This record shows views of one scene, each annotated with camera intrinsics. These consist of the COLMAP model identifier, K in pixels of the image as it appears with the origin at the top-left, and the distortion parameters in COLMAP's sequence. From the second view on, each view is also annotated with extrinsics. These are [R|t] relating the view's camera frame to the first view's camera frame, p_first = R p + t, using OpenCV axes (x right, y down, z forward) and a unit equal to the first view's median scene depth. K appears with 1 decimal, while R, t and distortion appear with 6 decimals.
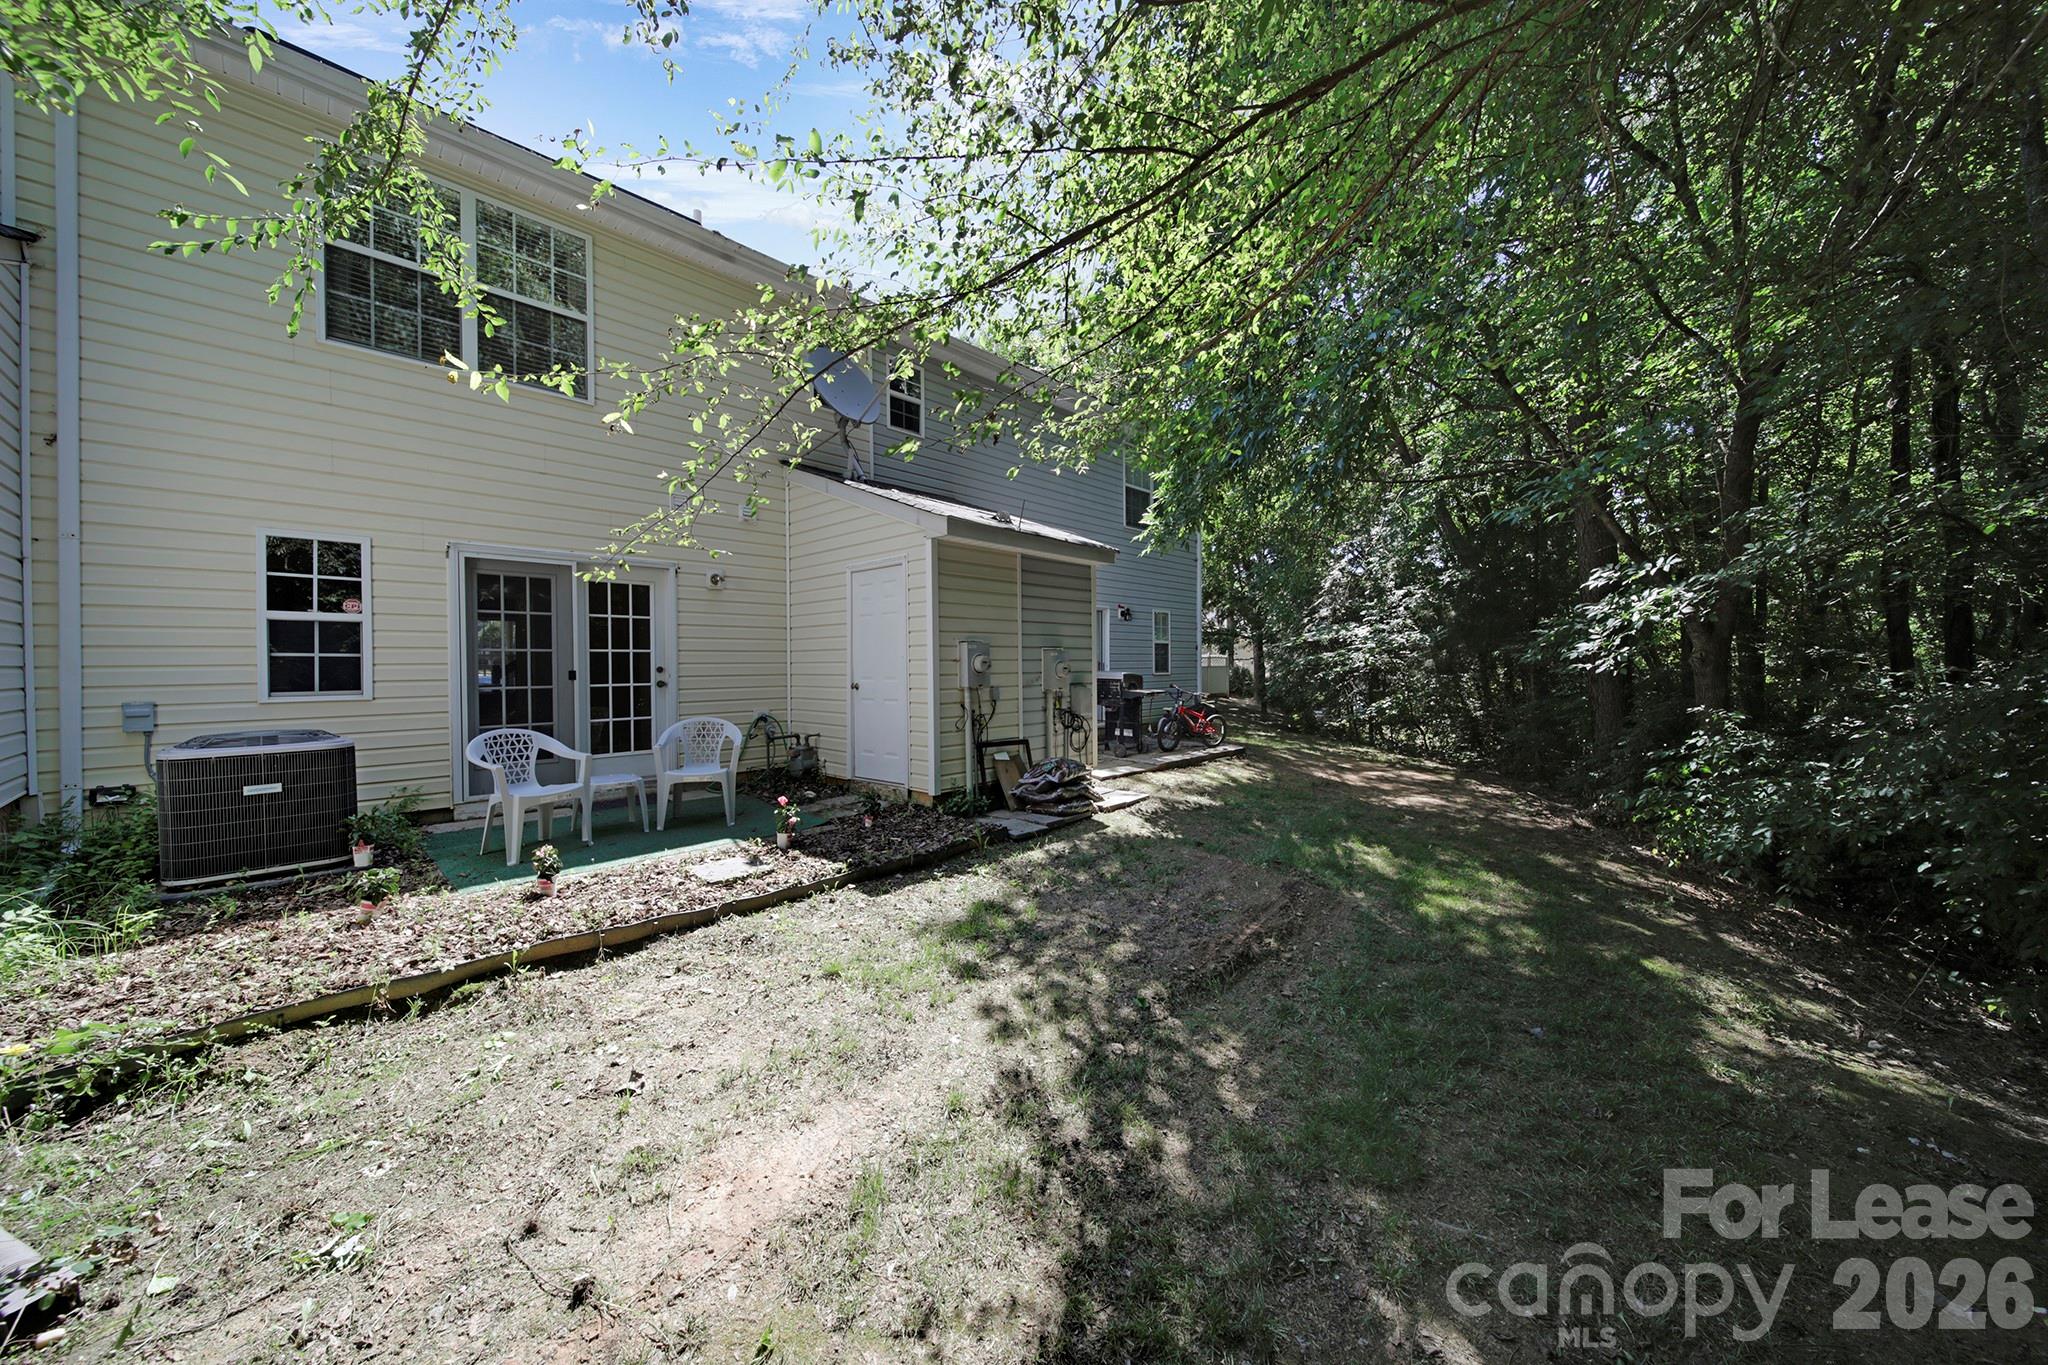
lens RADIAL K [[720.5, 0, 1016.4], [0, 720.5, 671.0], [0, 0, 1]] dist [0.002539, -0.000137]
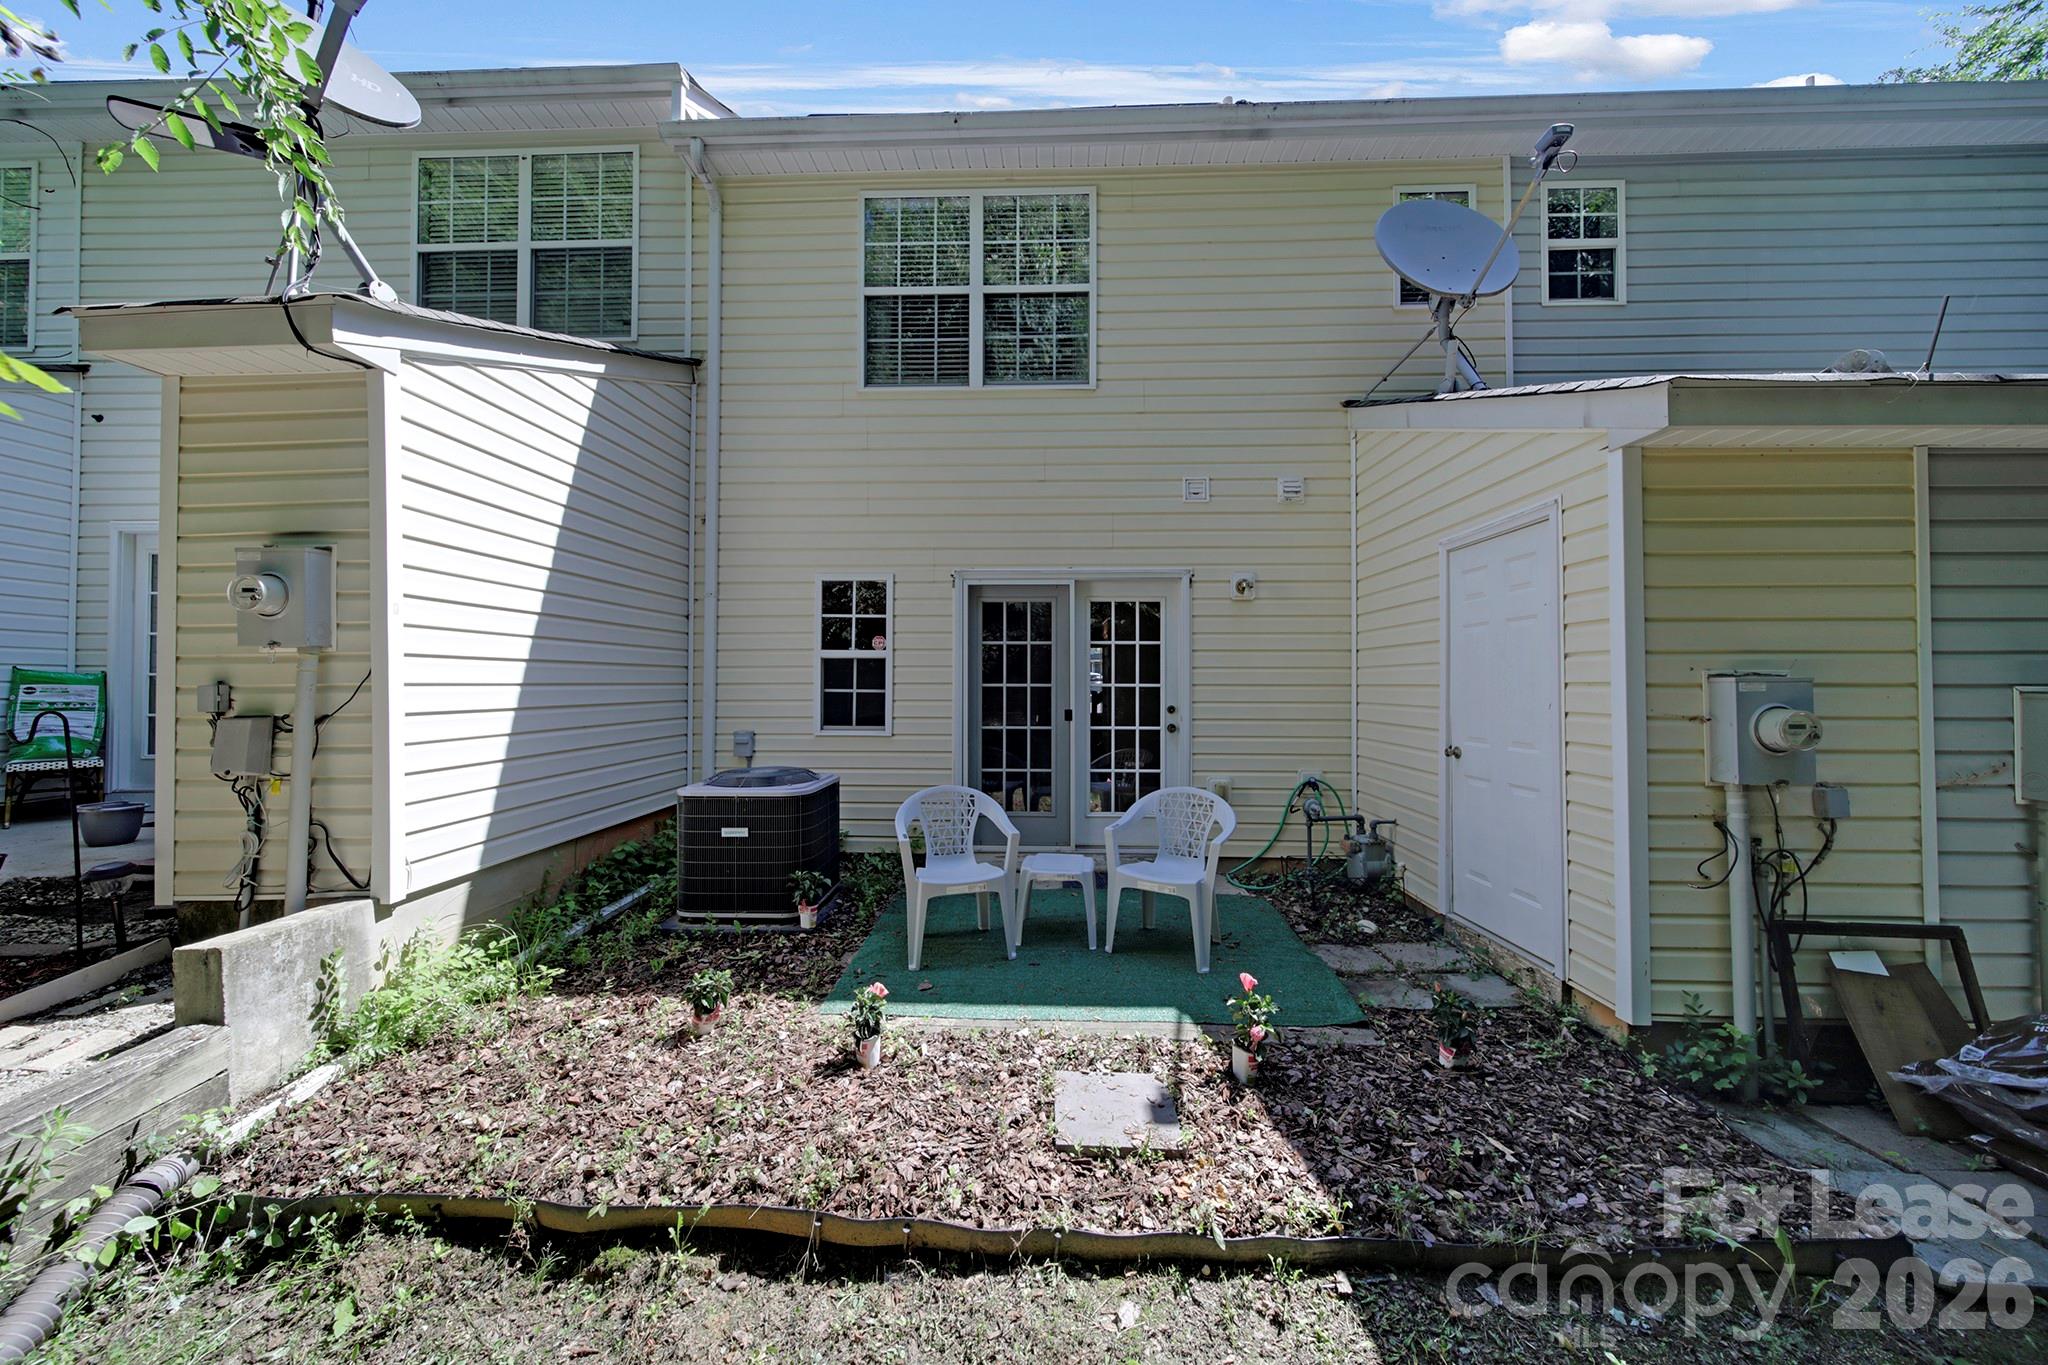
lens RADIAL K [[720.5, 0, 1016.4], [0, 720.5, 671.0], [0, 0, 1]] dist [0.002539, -0.000137]
pose [[0.660358, -0.004553, -0.750937, -0.029289], [-0.014700, 0.999712, -0.018988, -0.029776], [0.750807, 0.023578, 0.660100, 0.418350]]
